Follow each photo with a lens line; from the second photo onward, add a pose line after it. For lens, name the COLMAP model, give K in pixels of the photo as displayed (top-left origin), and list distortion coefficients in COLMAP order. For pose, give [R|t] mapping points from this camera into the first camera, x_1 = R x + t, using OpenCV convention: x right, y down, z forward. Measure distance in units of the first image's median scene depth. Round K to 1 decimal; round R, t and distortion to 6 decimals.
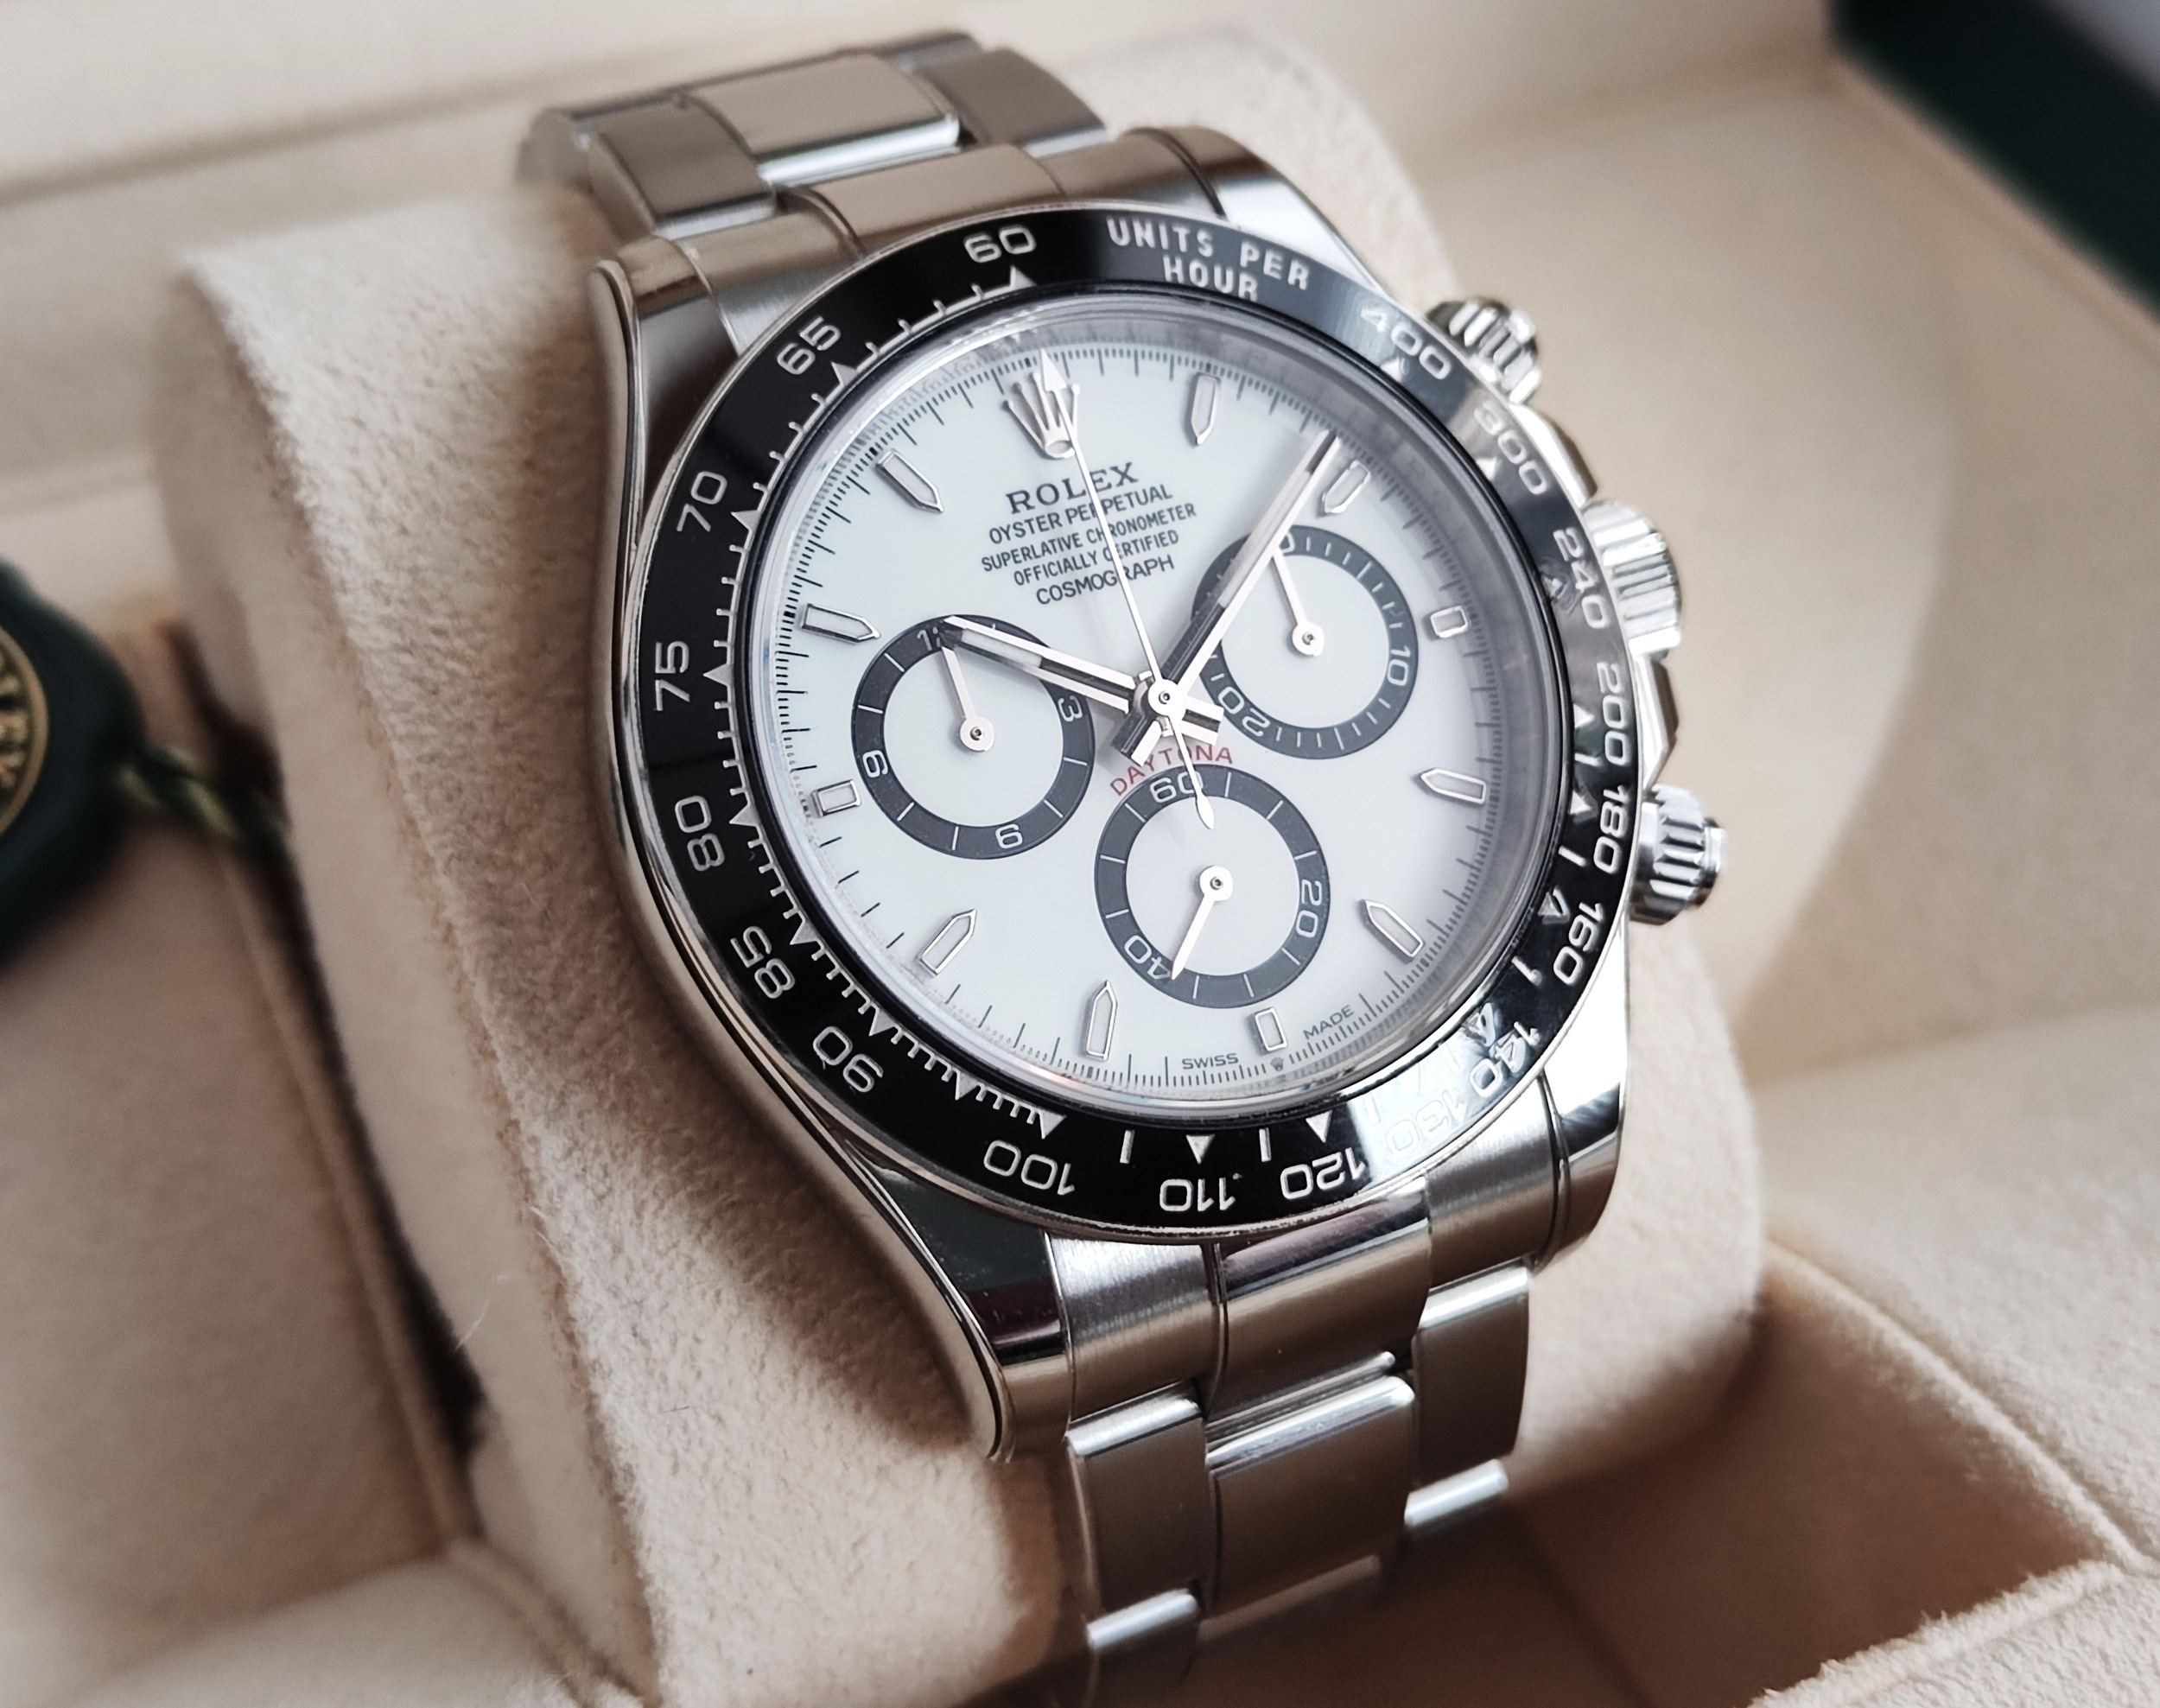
lens RADIAL K [[1643.4, 0, 1080.0], [0, 1643.4, 854.0], [0, 0, 1]] dist [0.002424, -0.001372]
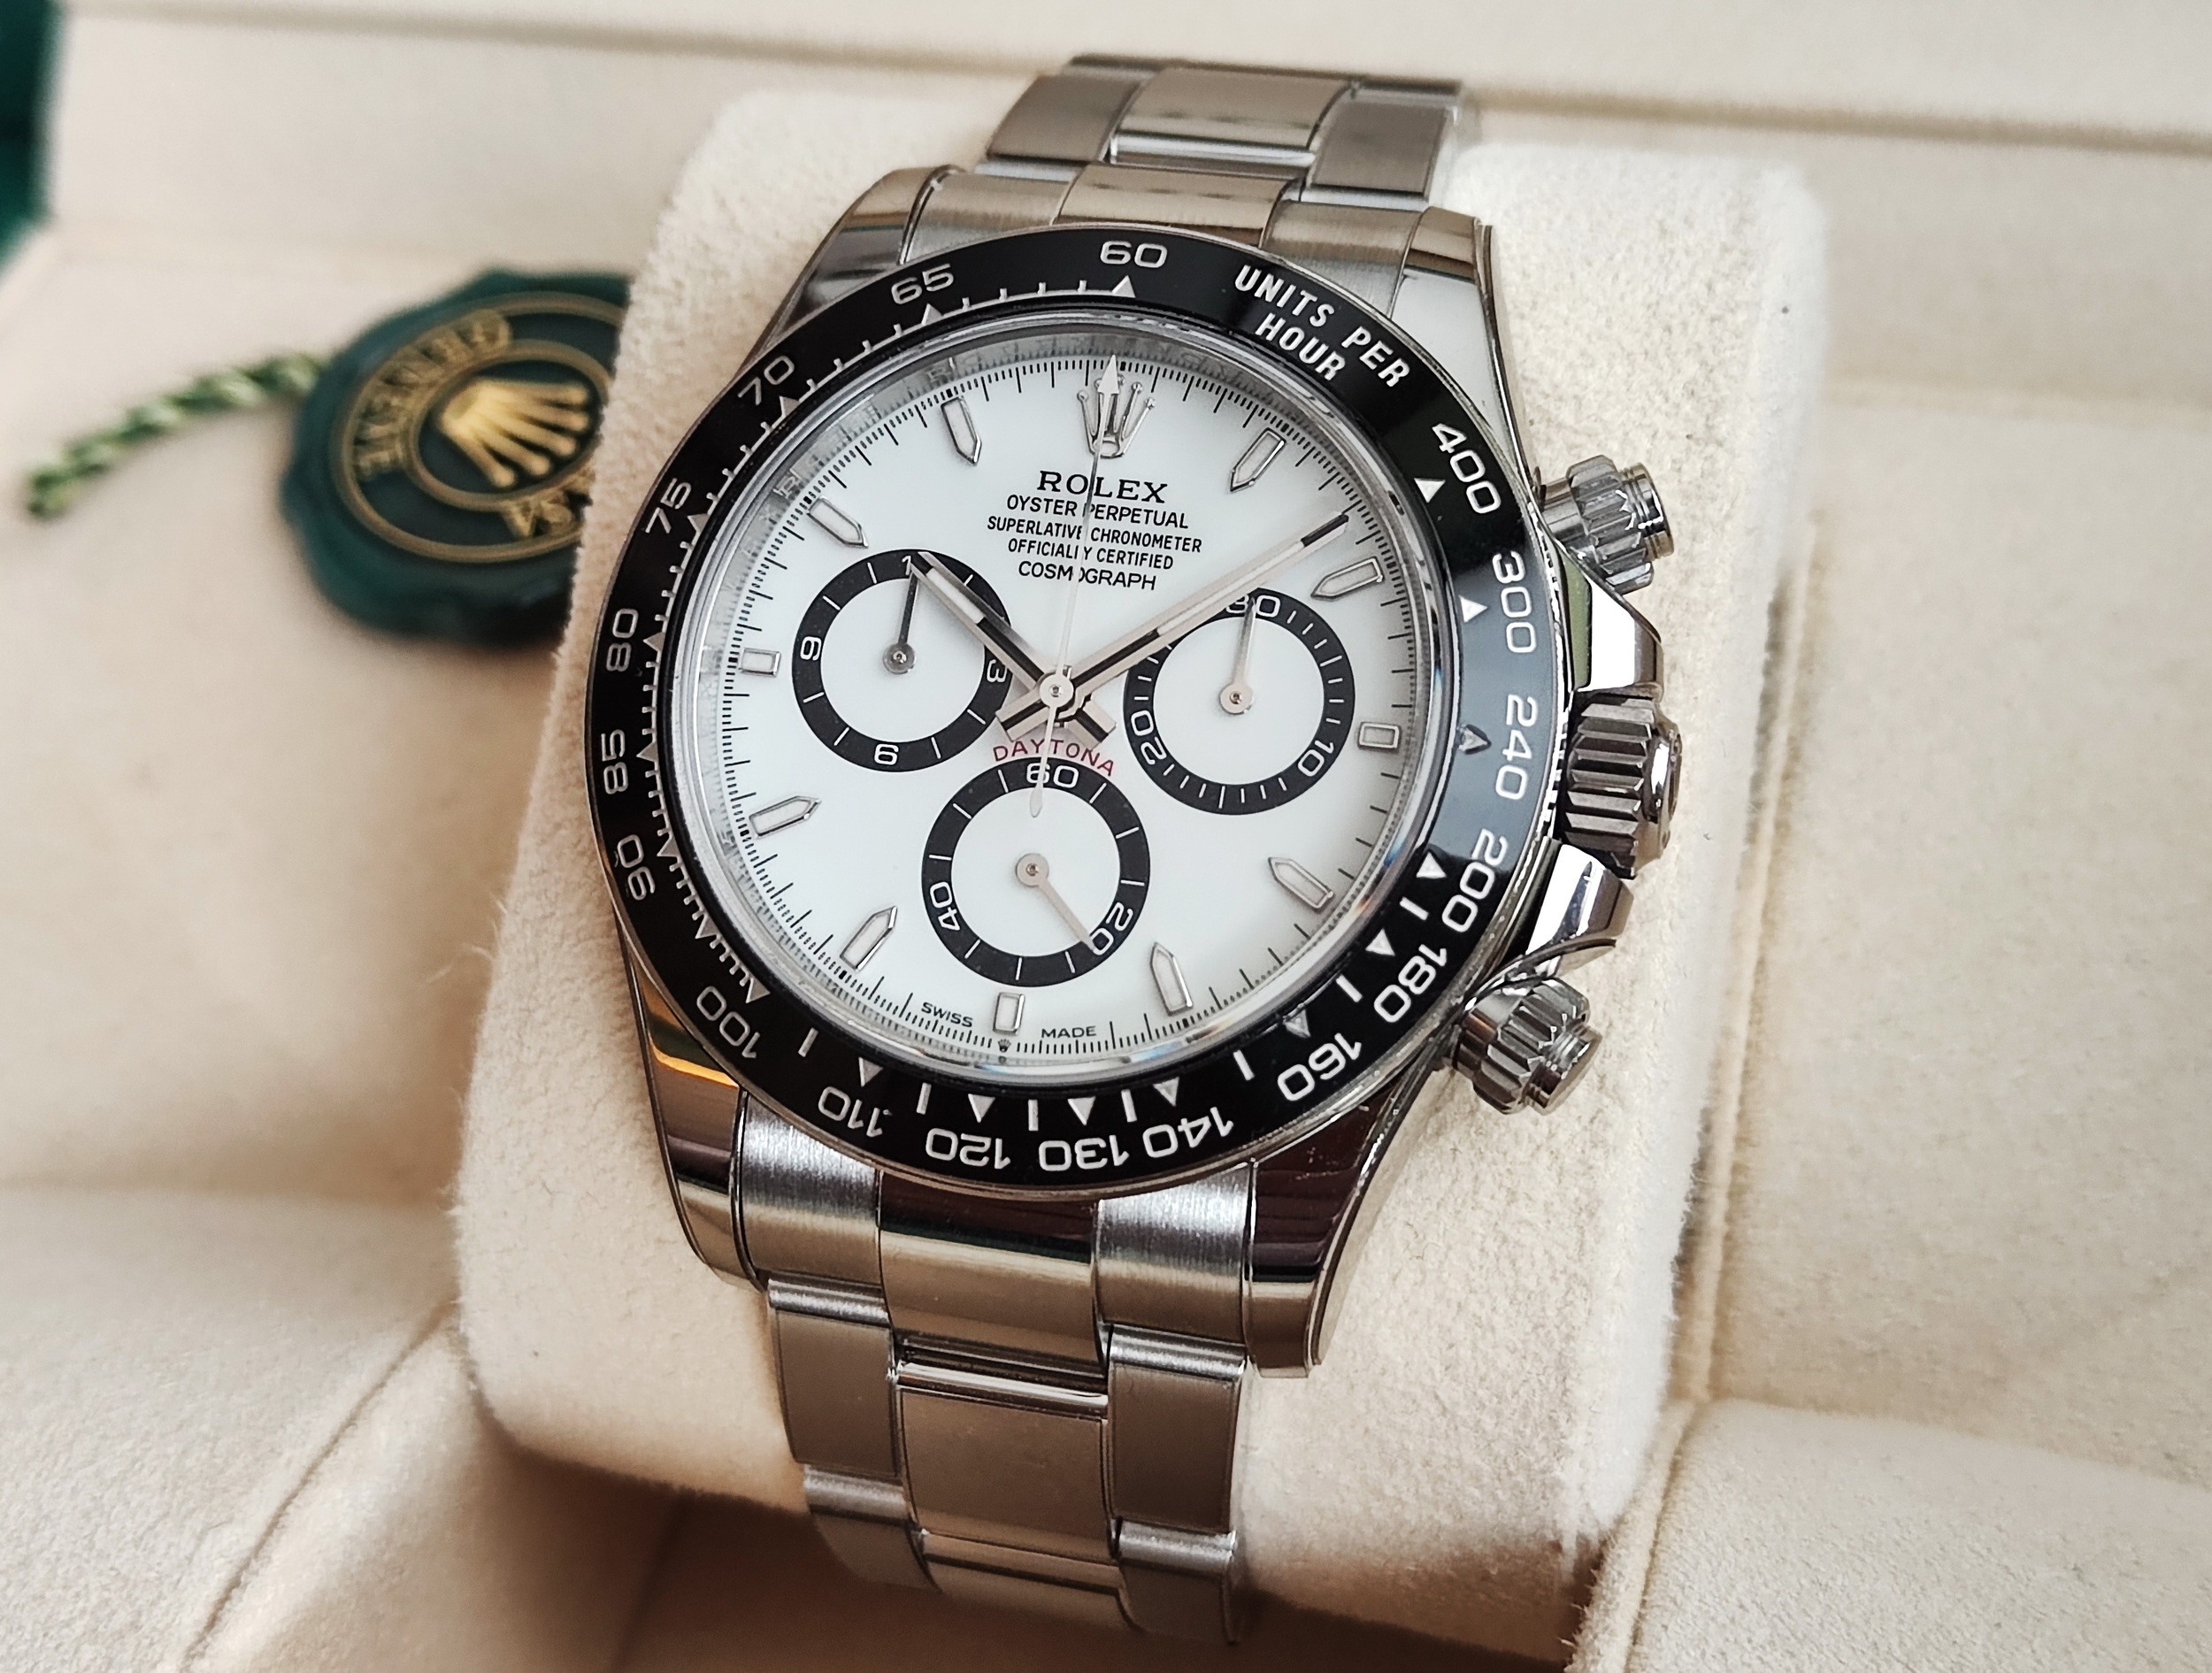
lens RADIAL K [[1554.3, 0, 1106.0], [0, 1554.3, 836.5], [0, 0, 1]] dist [-0.000667, 0.000406]
pose [[0.880743, 0.399568, -0.254240, 0.360972], [-0.398722, 0.915285, 0.057218, -0.076066], [0.255564, 0.050977, 0.965447, 0.034463]]
